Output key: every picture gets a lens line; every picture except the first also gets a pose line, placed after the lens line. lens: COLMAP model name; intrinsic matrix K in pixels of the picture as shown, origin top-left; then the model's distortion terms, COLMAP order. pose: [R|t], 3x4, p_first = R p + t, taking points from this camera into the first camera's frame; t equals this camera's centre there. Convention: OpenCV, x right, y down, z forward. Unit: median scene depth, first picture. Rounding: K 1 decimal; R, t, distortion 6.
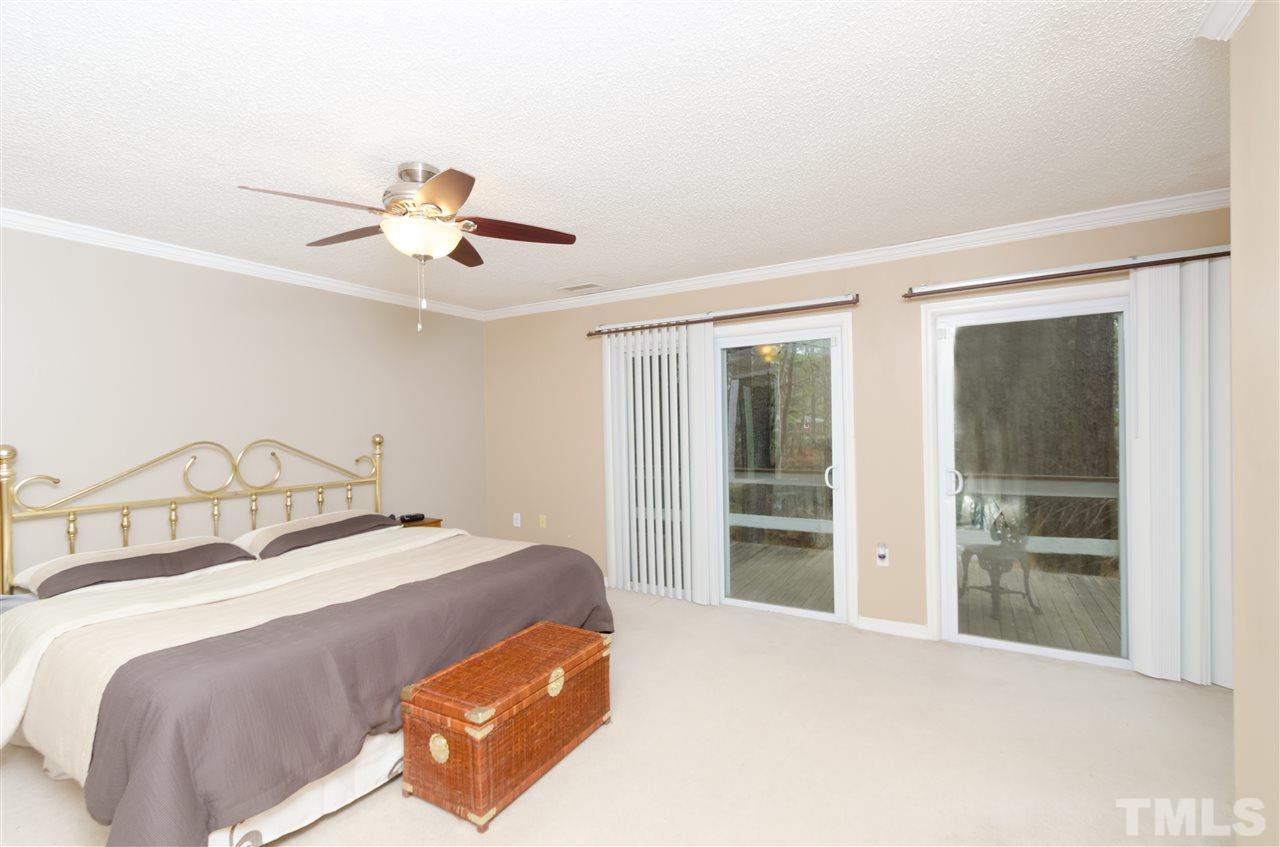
lens RADIAL K [[562.2, 0, 631.1], [0, 562.2, 424.9], [0, 0, 1]] dist [-0.001939, 0.000025]
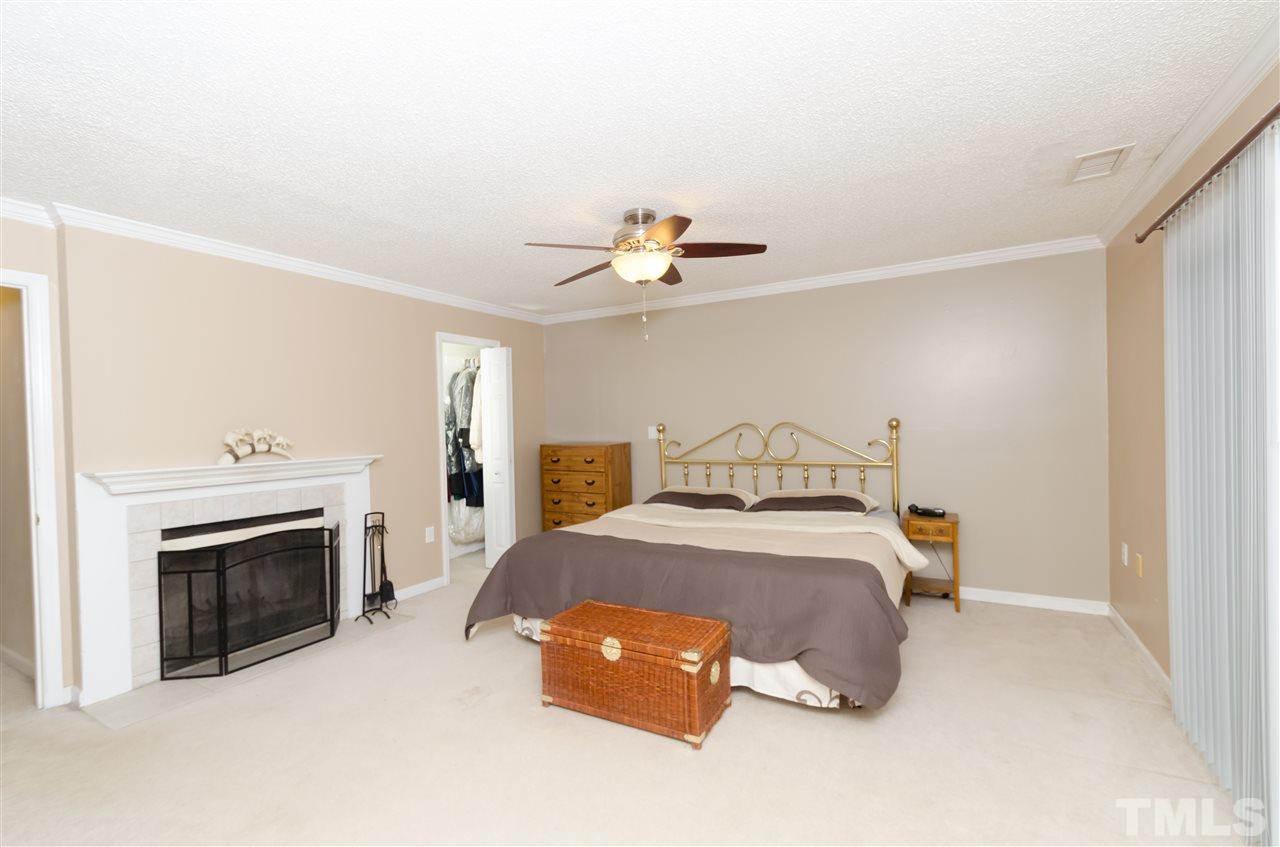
lens RADIAL K [[562.2, 0, 631.6], [0, 562.2, 426.5], [0, 0, 1]] dist [-0.001939, 0.000025]
pose [[0.032442, 0.031395, -0.998980, 0.674498], [0.026086, 0.999139, 0.032247, -0.015624], [0.999133, -0.027105, 0.031595, 0.701745]]
